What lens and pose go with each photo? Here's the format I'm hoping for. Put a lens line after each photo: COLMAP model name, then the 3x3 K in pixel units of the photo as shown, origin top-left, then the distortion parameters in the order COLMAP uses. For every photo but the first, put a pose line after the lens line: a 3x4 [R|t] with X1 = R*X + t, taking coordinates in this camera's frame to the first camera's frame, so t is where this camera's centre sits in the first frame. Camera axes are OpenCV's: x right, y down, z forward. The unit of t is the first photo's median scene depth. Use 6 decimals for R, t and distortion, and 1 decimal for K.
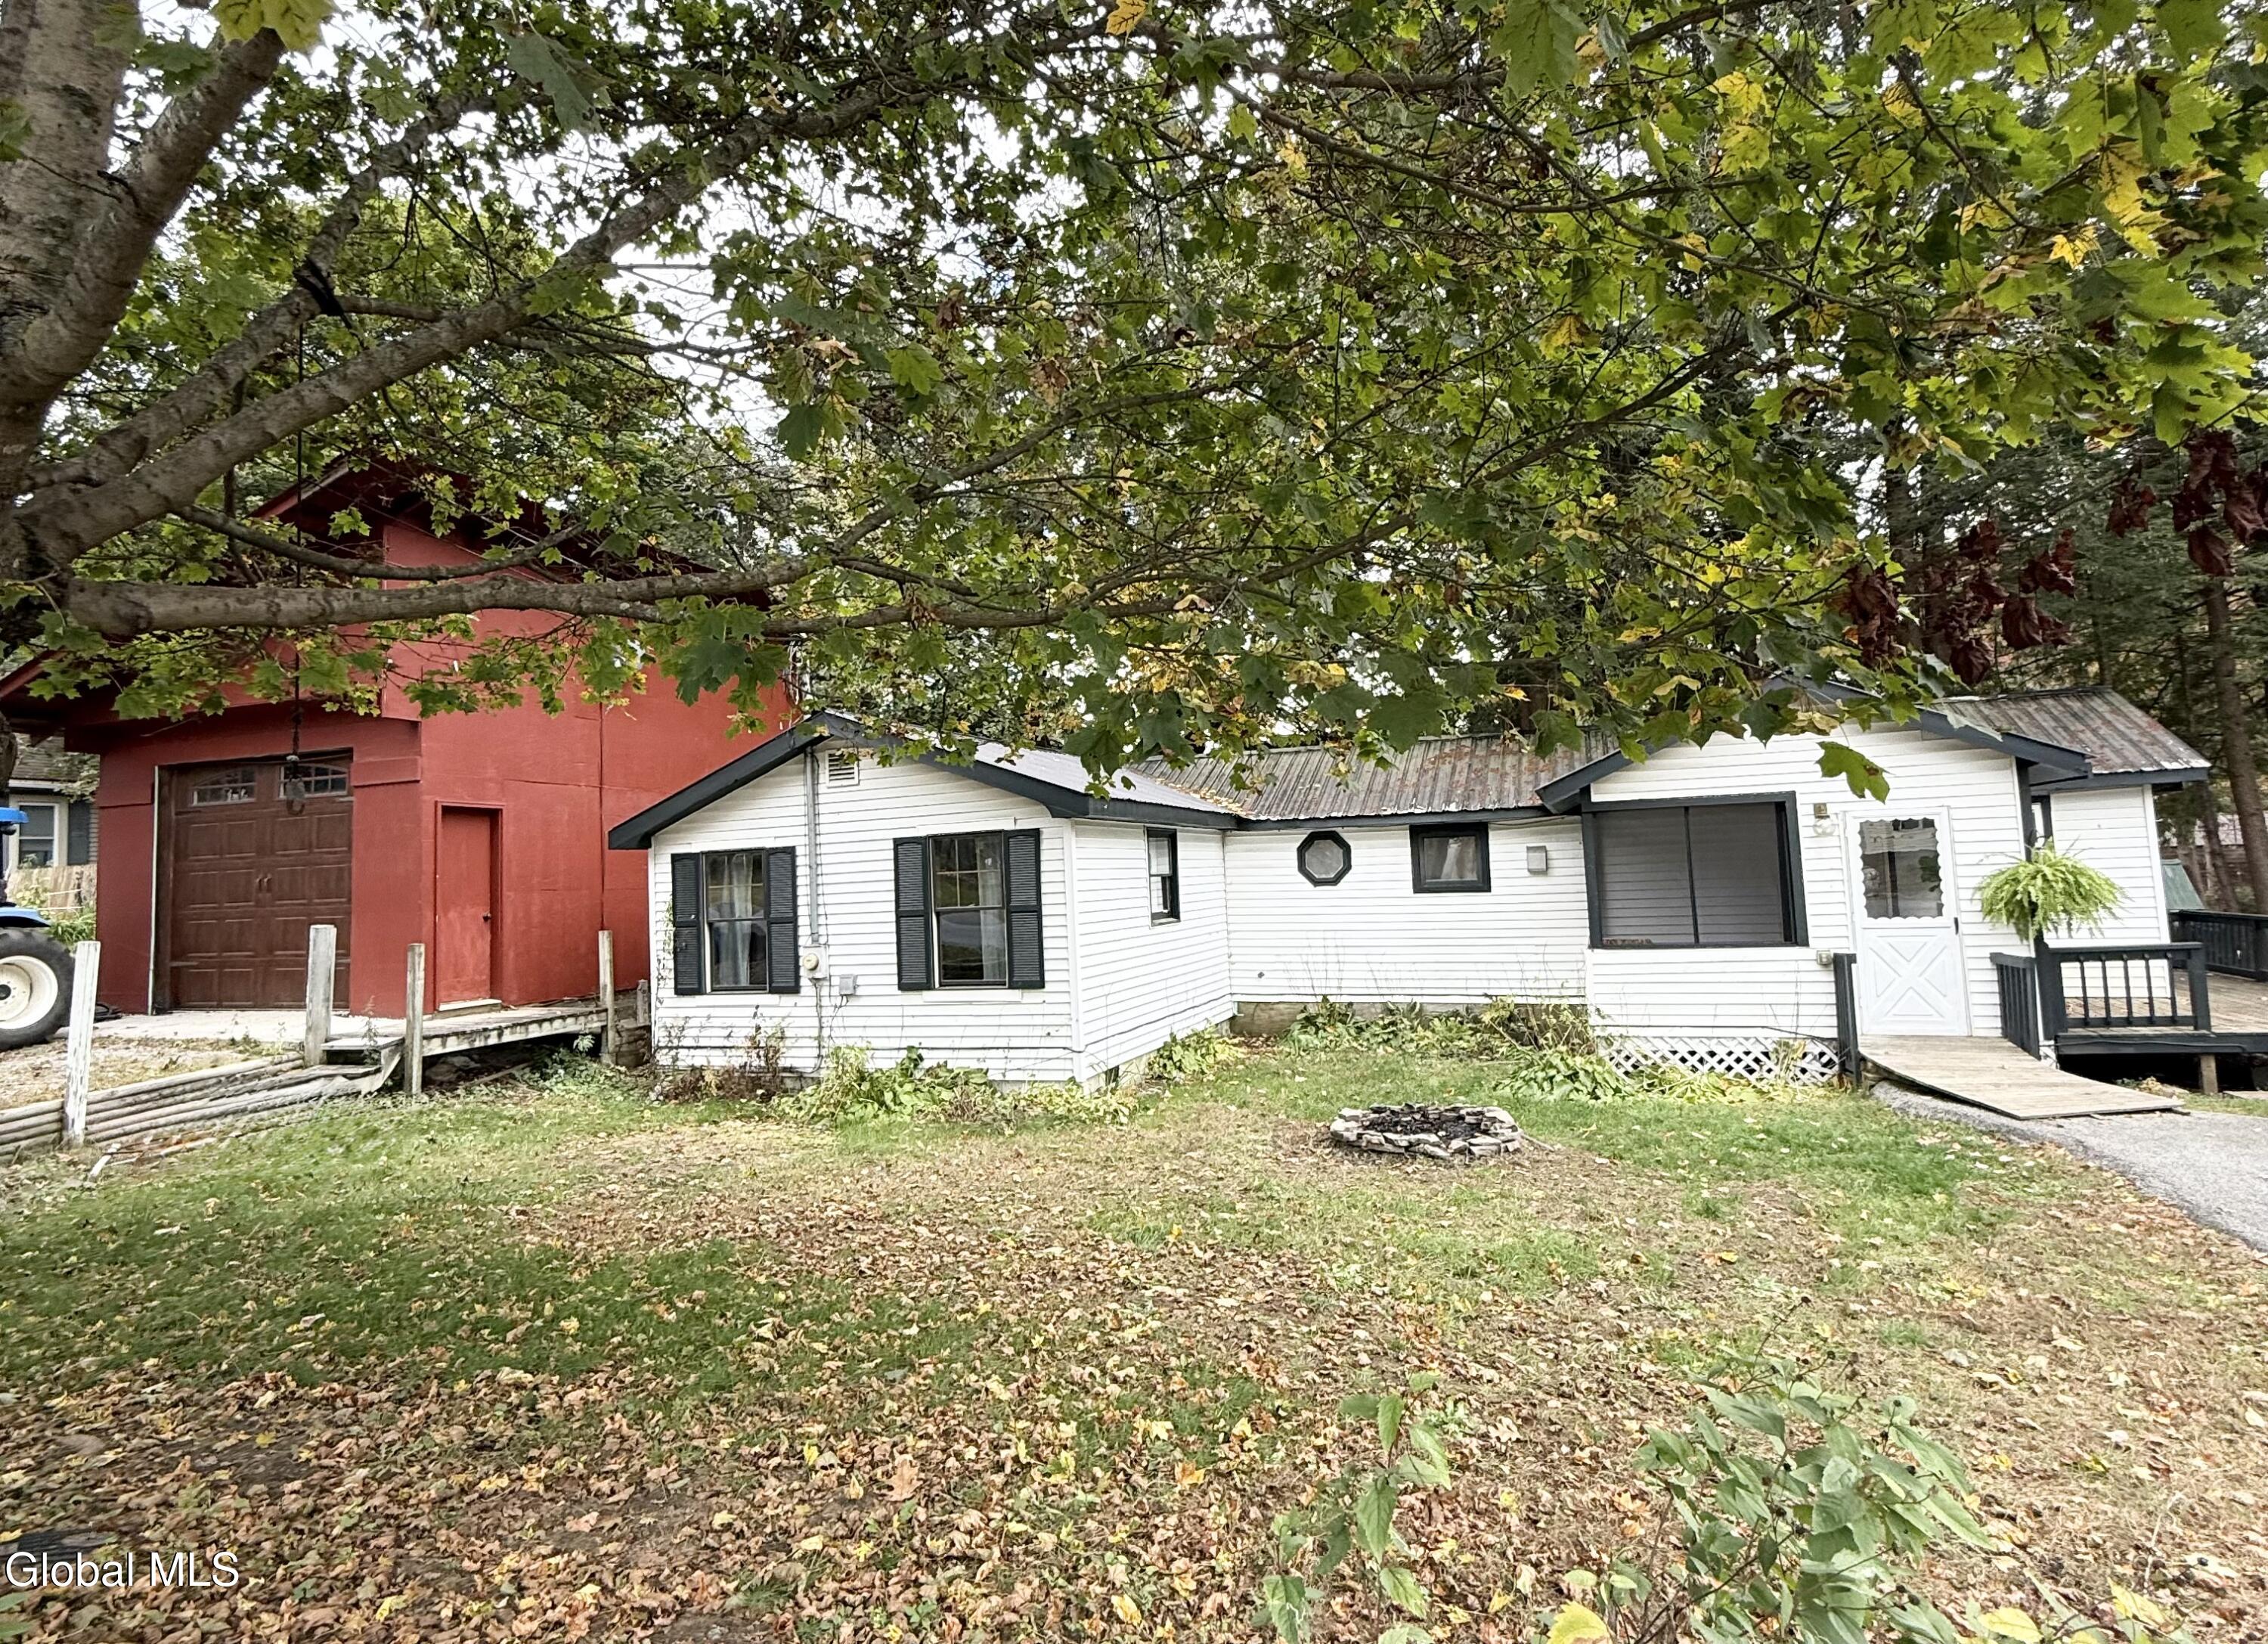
lens RADIAL K [[1194.6, 0, 1136.0], [0, 1194.6, 786.2], [0, 0, 1]] dist [-0.000709, 0.001321]
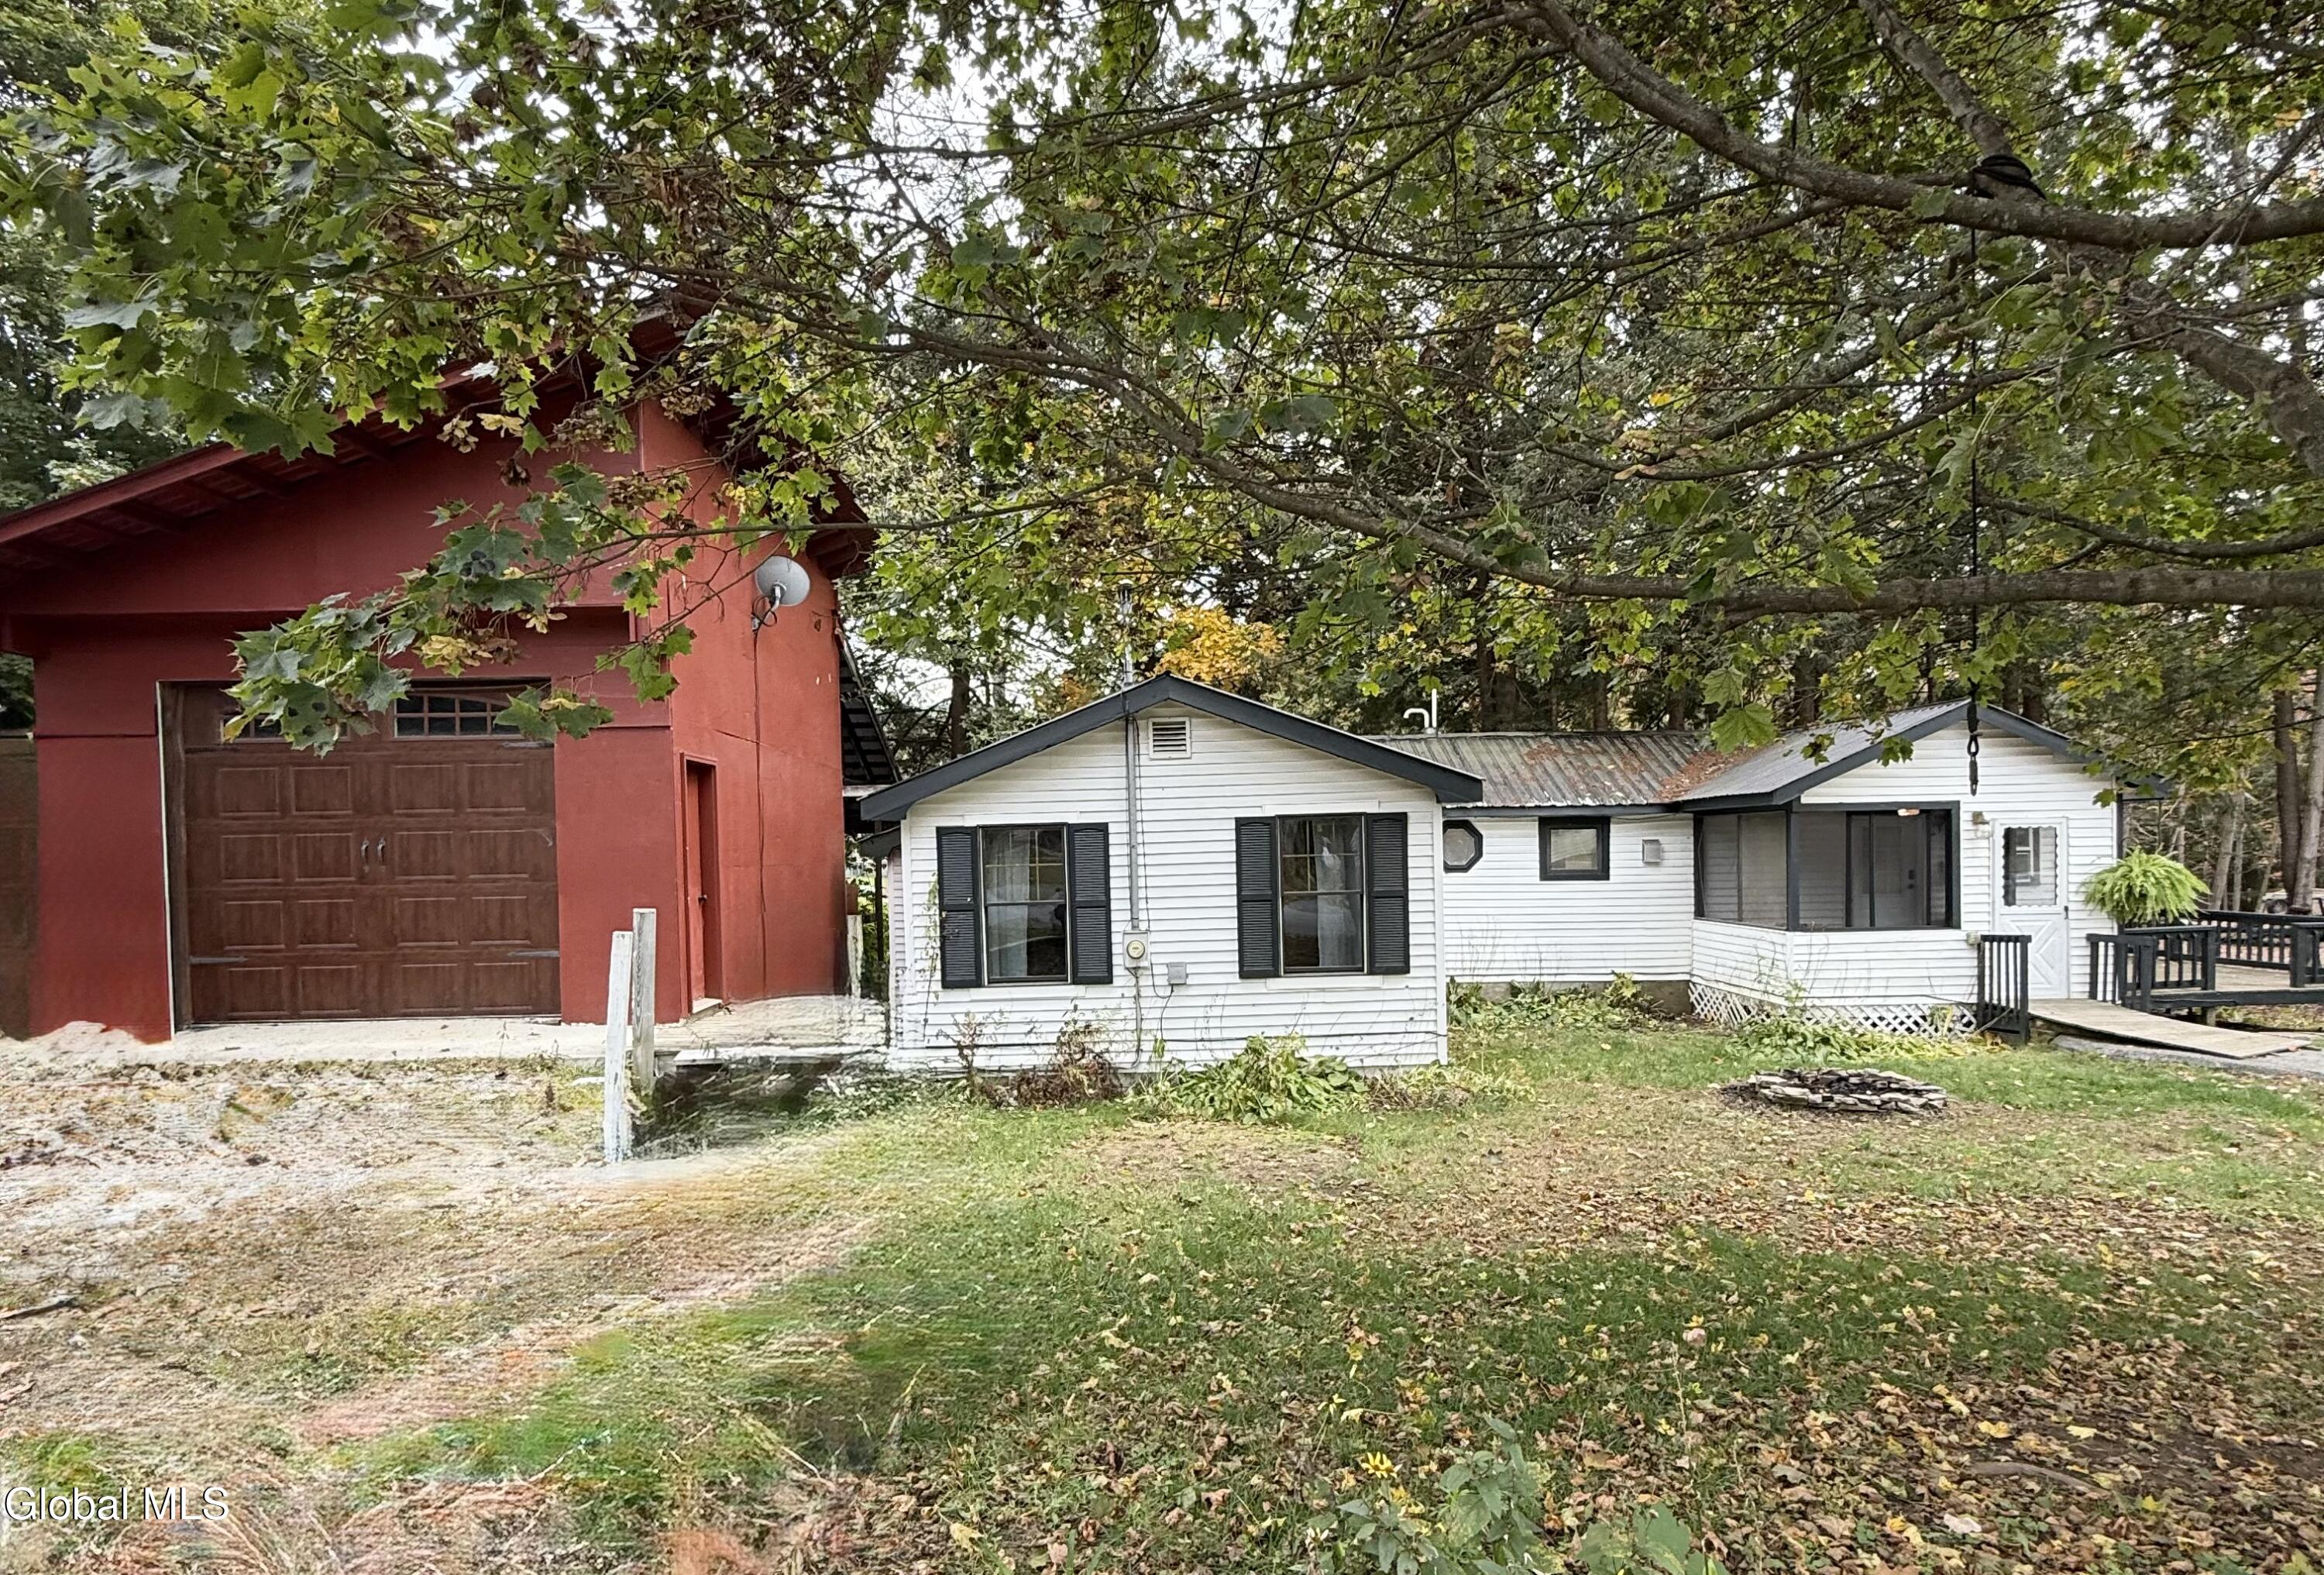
lens RADIAL K [[1224.5, 0, 1161.5], [0, 1224.5, 876.5], [0, 0, 1]] dist [-0.000418, 0.000196]
pose [[0.934311, 0.011787, 0.356264, -0.603579], [-0.044248, 0.995558, 0.083103, 0.012362], [-0.353702, -0.093408, 0.930682, 0.125092]]
